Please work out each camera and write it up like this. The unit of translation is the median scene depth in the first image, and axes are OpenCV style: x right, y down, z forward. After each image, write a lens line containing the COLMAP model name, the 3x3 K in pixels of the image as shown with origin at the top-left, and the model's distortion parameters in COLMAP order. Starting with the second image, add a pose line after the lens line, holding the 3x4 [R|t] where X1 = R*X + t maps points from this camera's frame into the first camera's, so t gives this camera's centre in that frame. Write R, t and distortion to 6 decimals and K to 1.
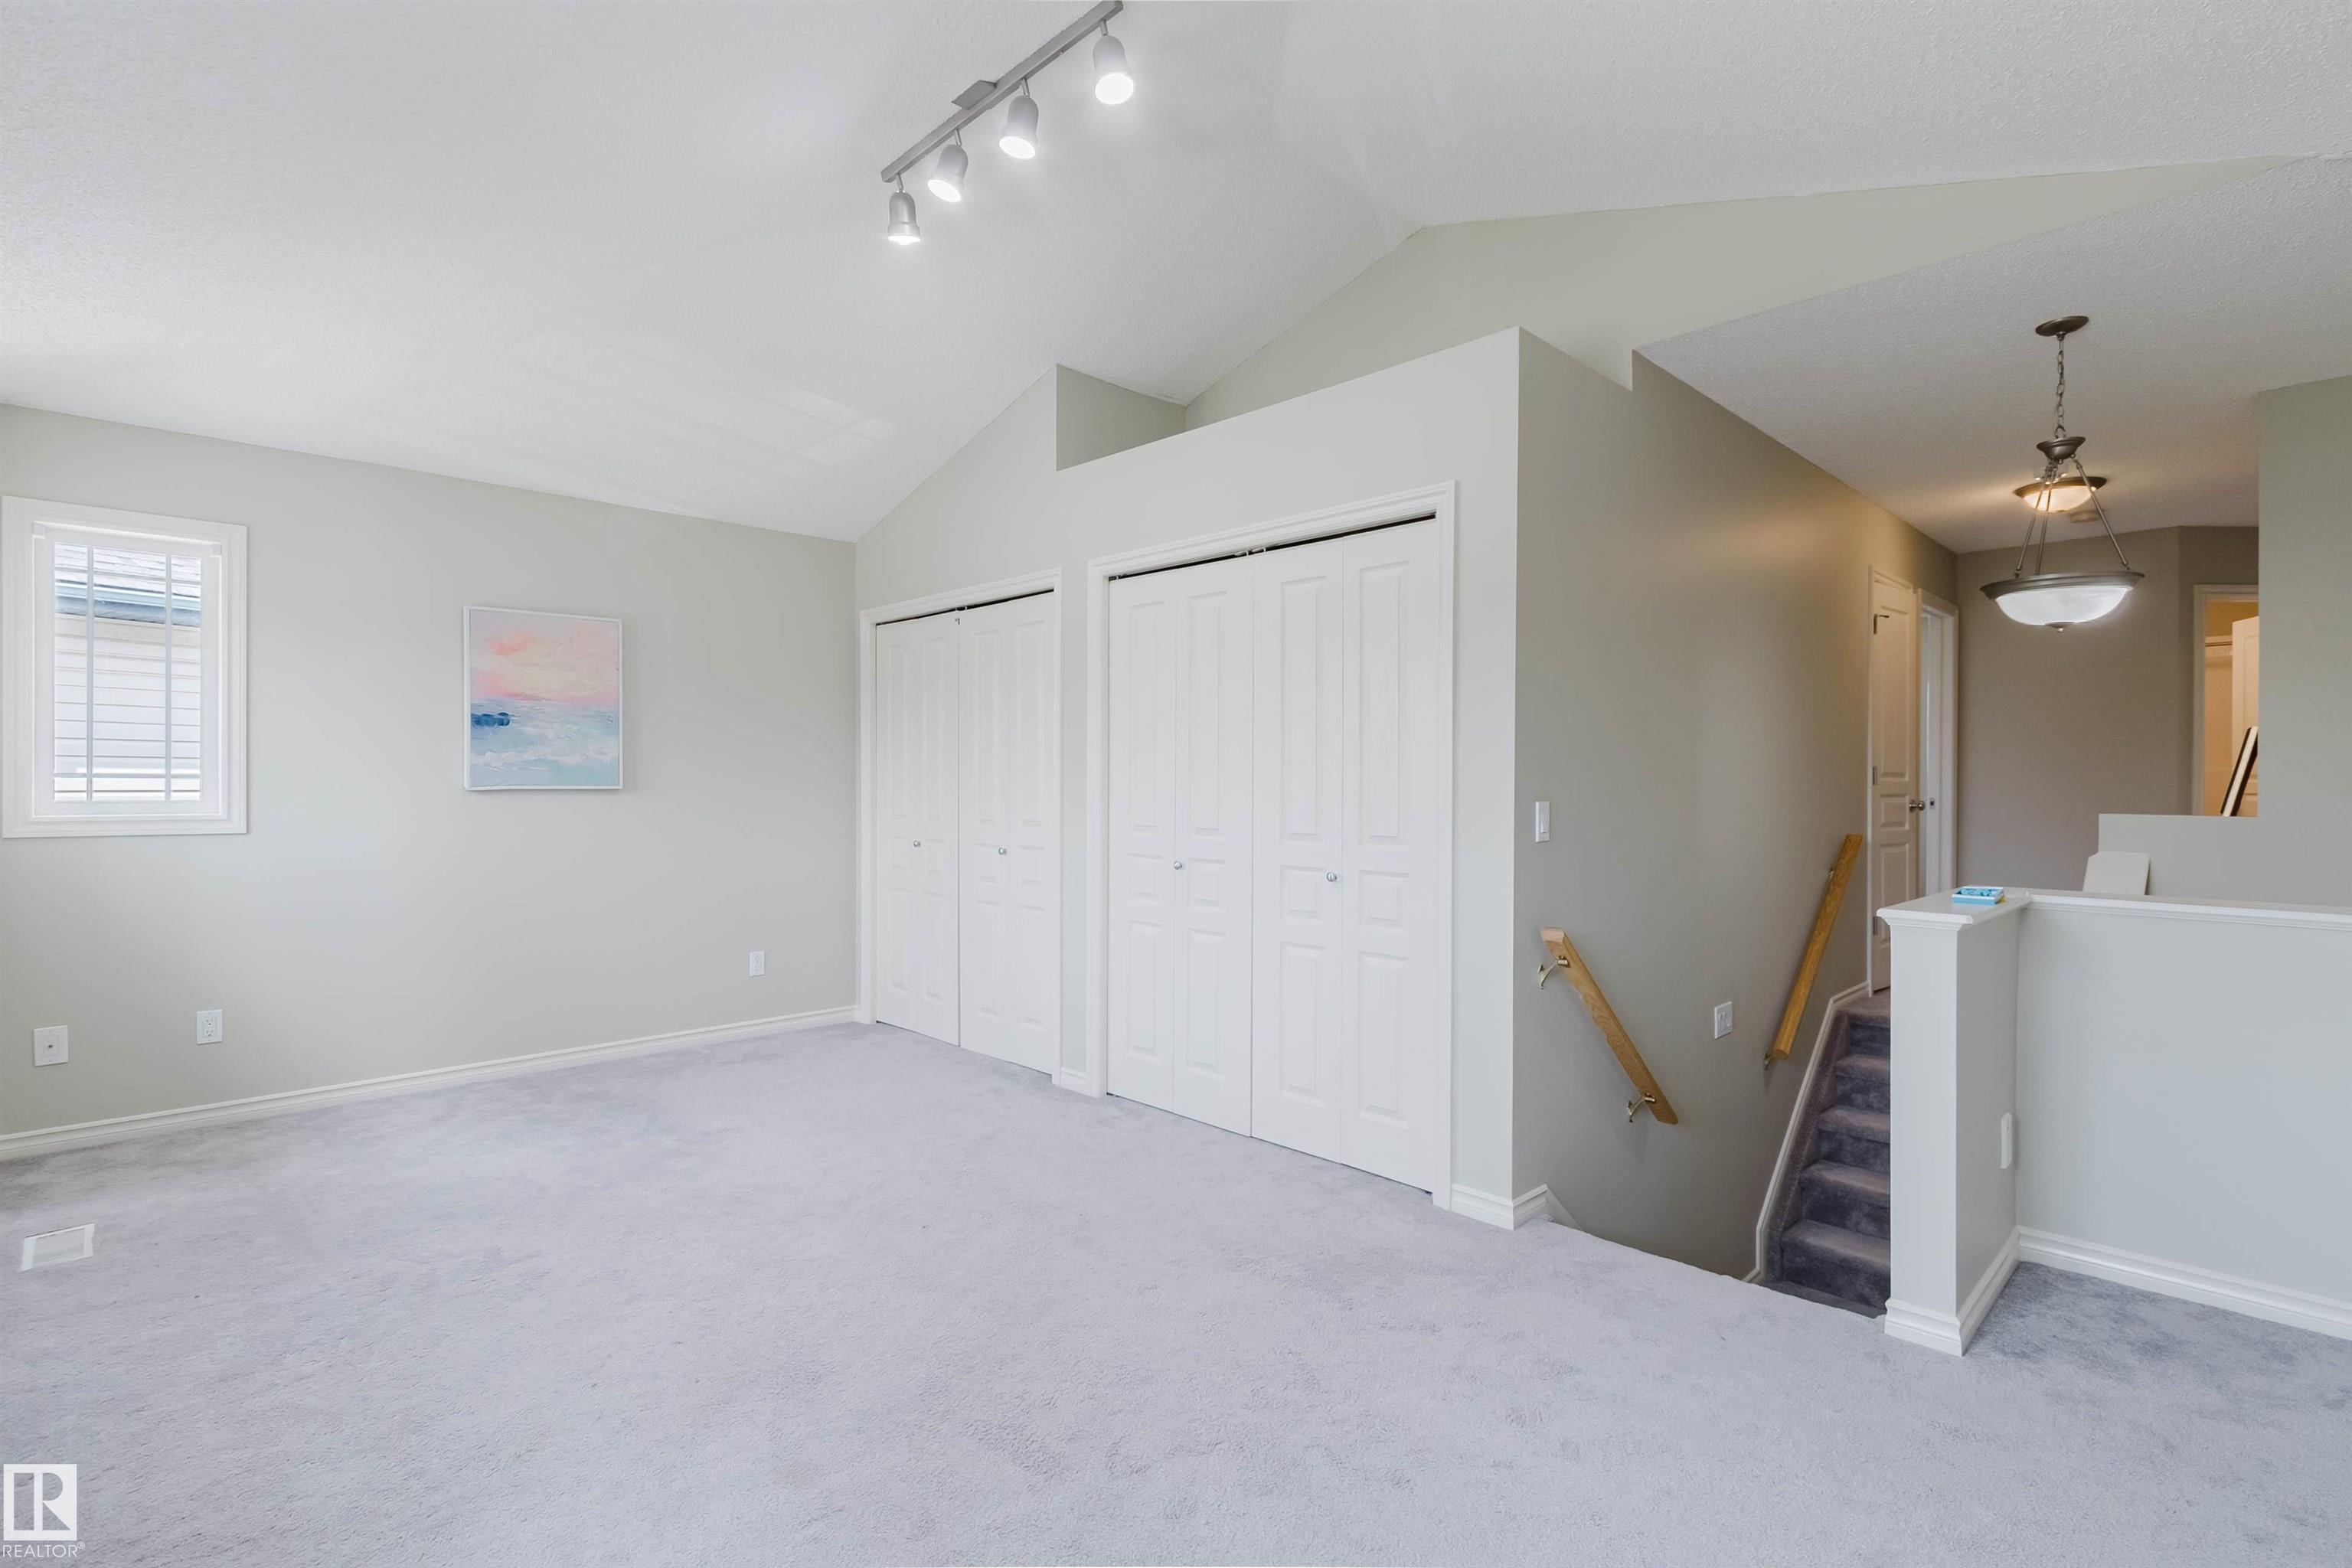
lens RADIAL K [[1078.1, 0, 1193.0], [0, 1078.1, 787.2], [0, 0, 1]] dist [0.001865, 0.000464]
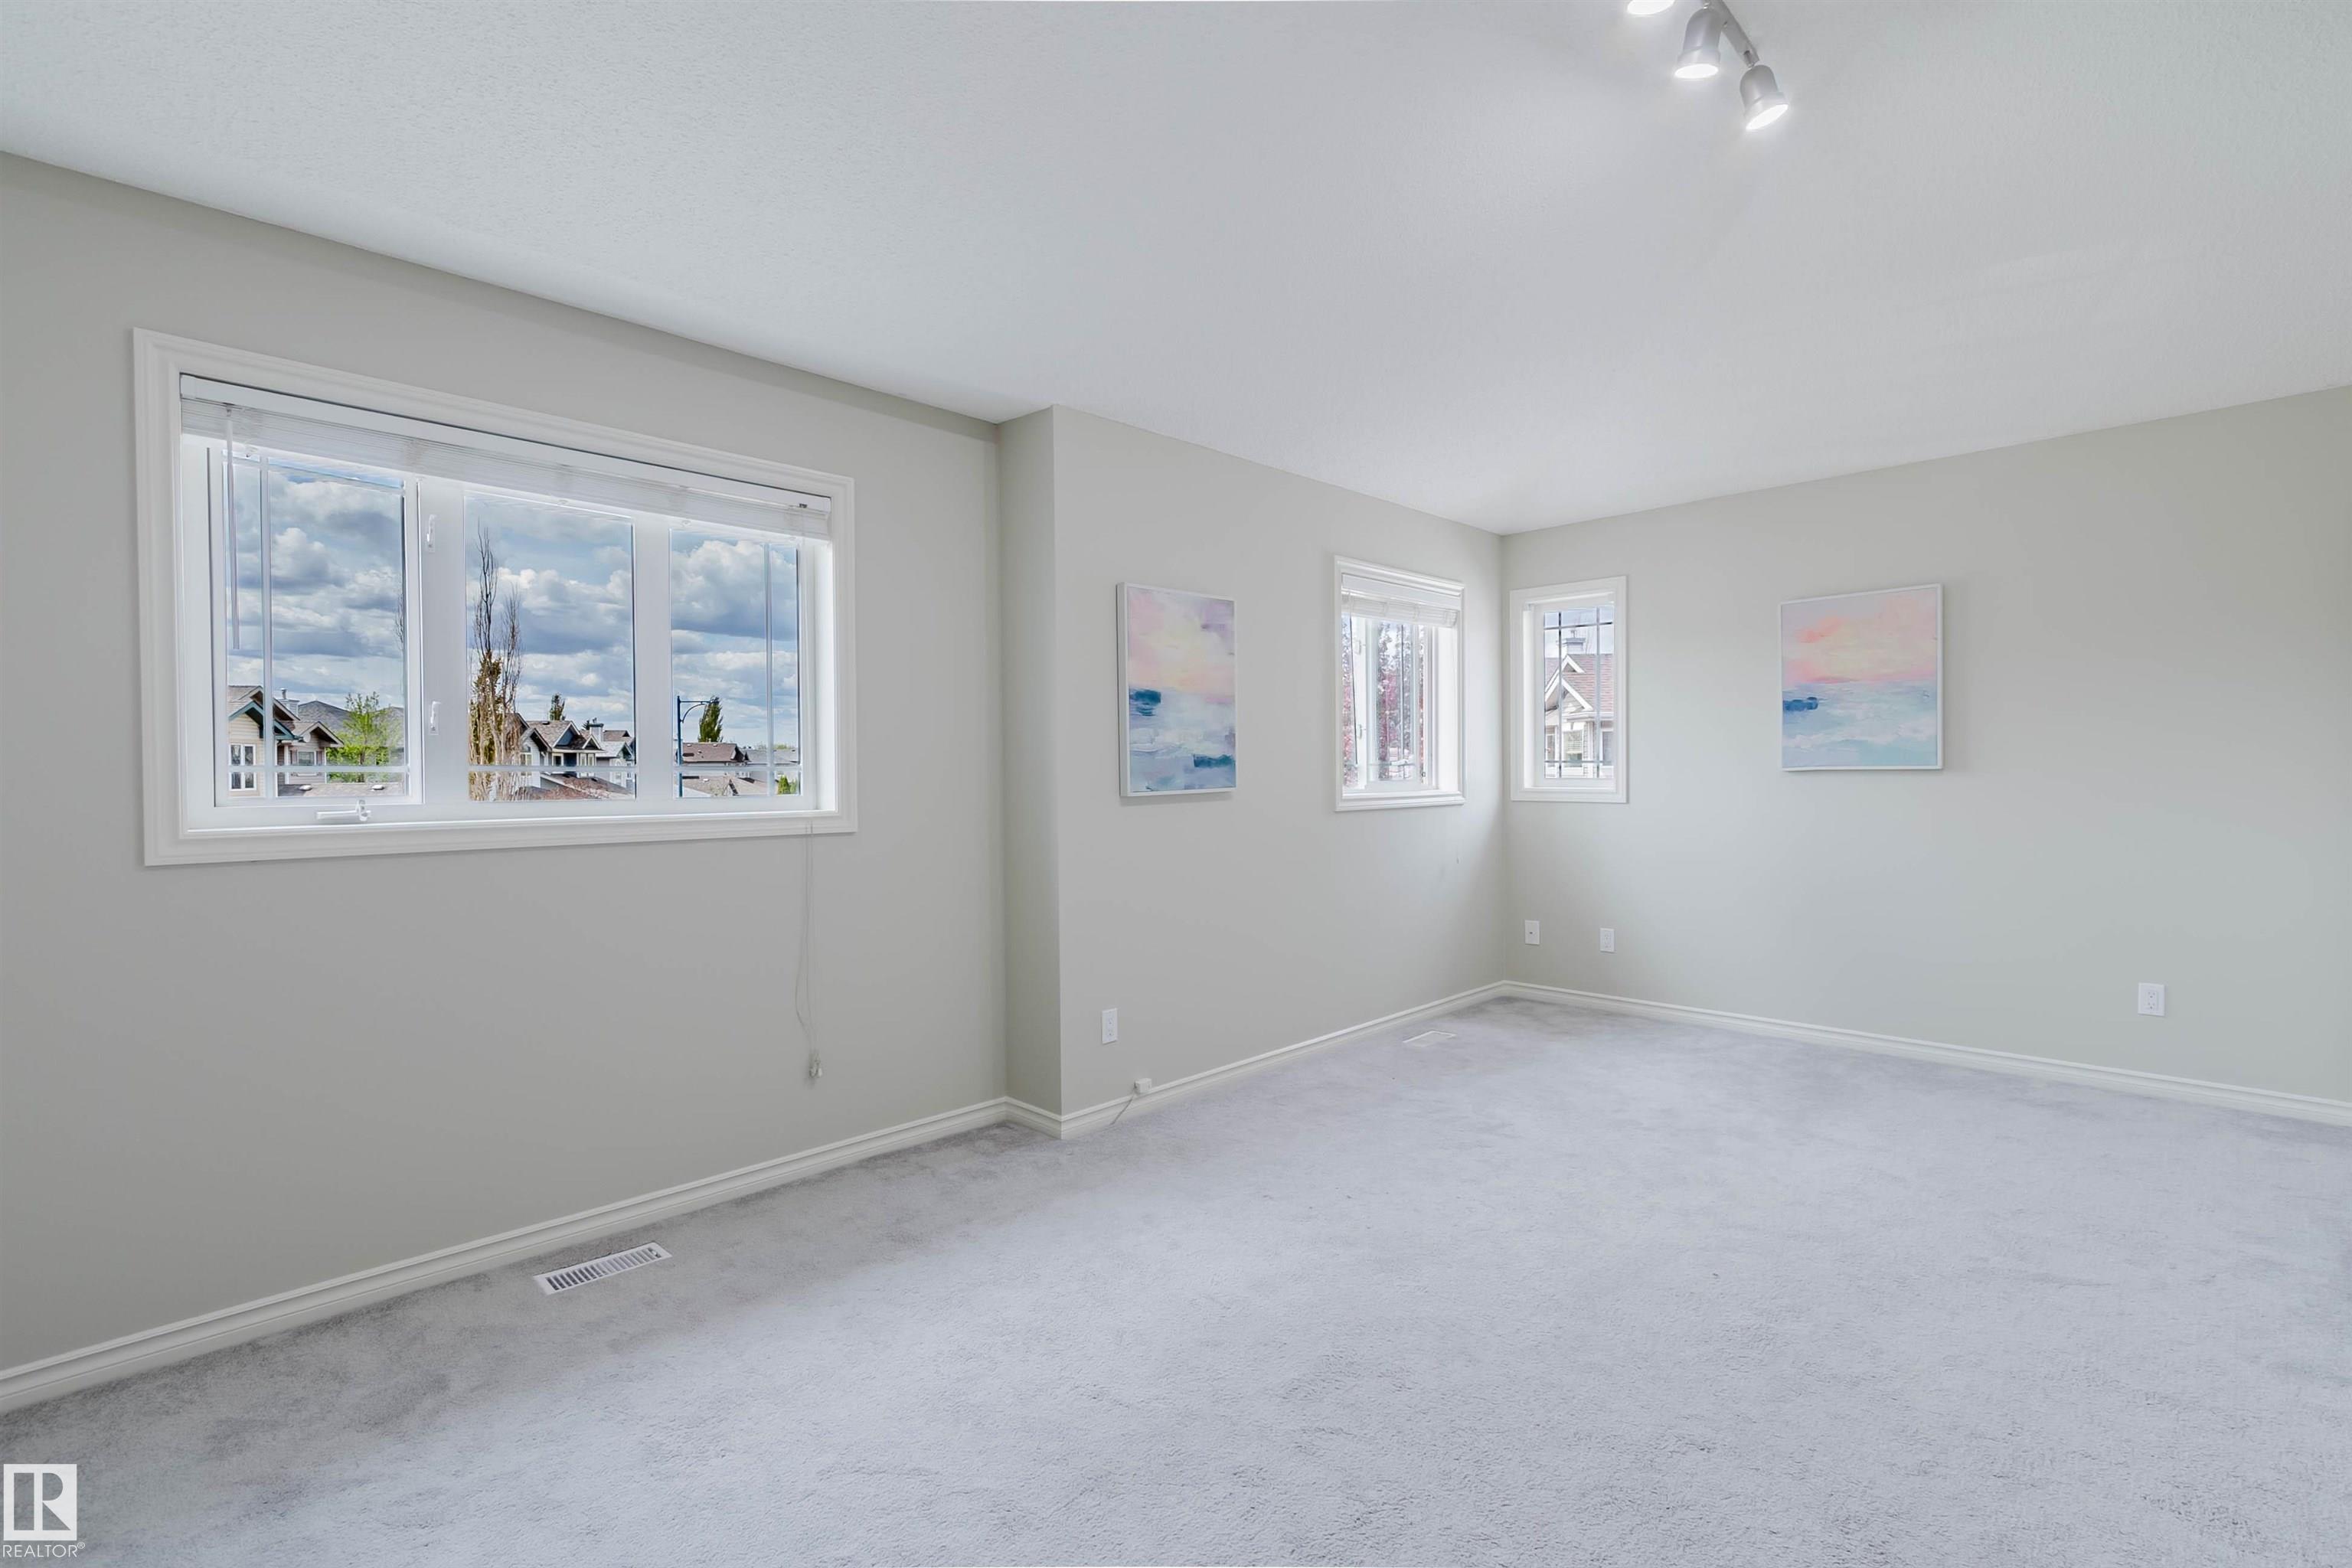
lens RADIAL K [[1078.1, 0, 1199.0], [0, 1078.1, 789.7], [0, 0, 1]] dist [0.001865, 0.000464]
pose [[0.018140, 0.018615, -0.999662, 0.396877], [0.006890, 0.999801, 0.018742, -0.002635], [0.999812, -0.007228, 0.018009, 0.376621]]
